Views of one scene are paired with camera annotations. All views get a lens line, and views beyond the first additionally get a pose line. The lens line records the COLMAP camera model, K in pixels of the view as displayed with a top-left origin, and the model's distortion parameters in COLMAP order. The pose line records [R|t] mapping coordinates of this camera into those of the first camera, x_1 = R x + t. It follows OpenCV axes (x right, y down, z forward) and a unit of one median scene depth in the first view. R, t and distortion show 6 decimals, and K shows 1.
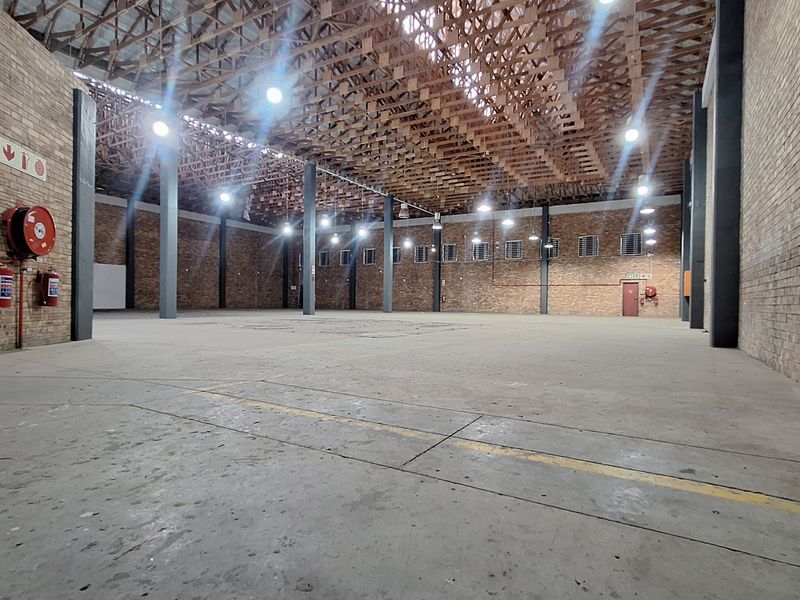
lens RADIAL K [[454.3, 0, 400.0], [0, 454.3, 300.0], [0, 0, 1]] dist [-0.001860, 0.000136]
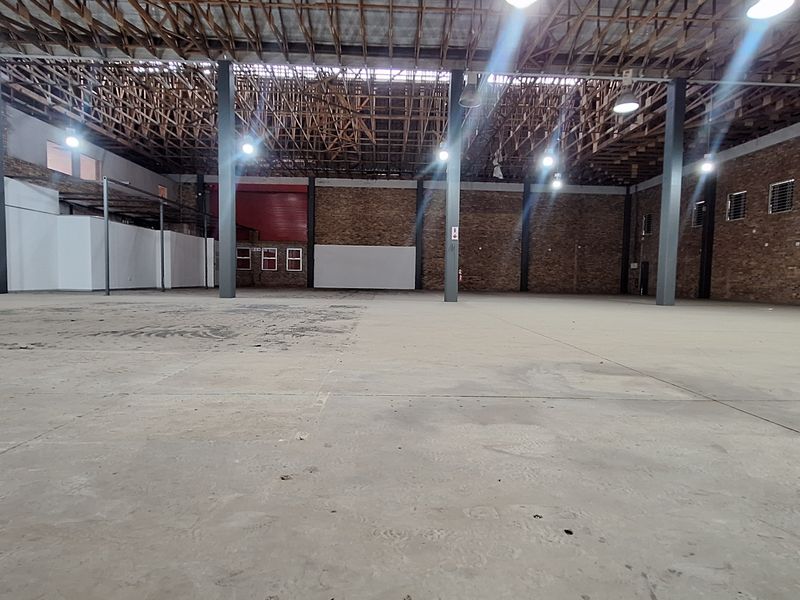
lens RADIAL K [[454.3, 0, 400.0], [0, 454.3, 300.0], [0, 0, 1]] dist [-0.001860, 0.000136]
pose [[0.533308, 0.038497, -0.845045, 0.246203], [-0.009855, 0.999179, 0.039299, 0.003217], [0.845864, -0.012631, 0.533250, 0.445325]]
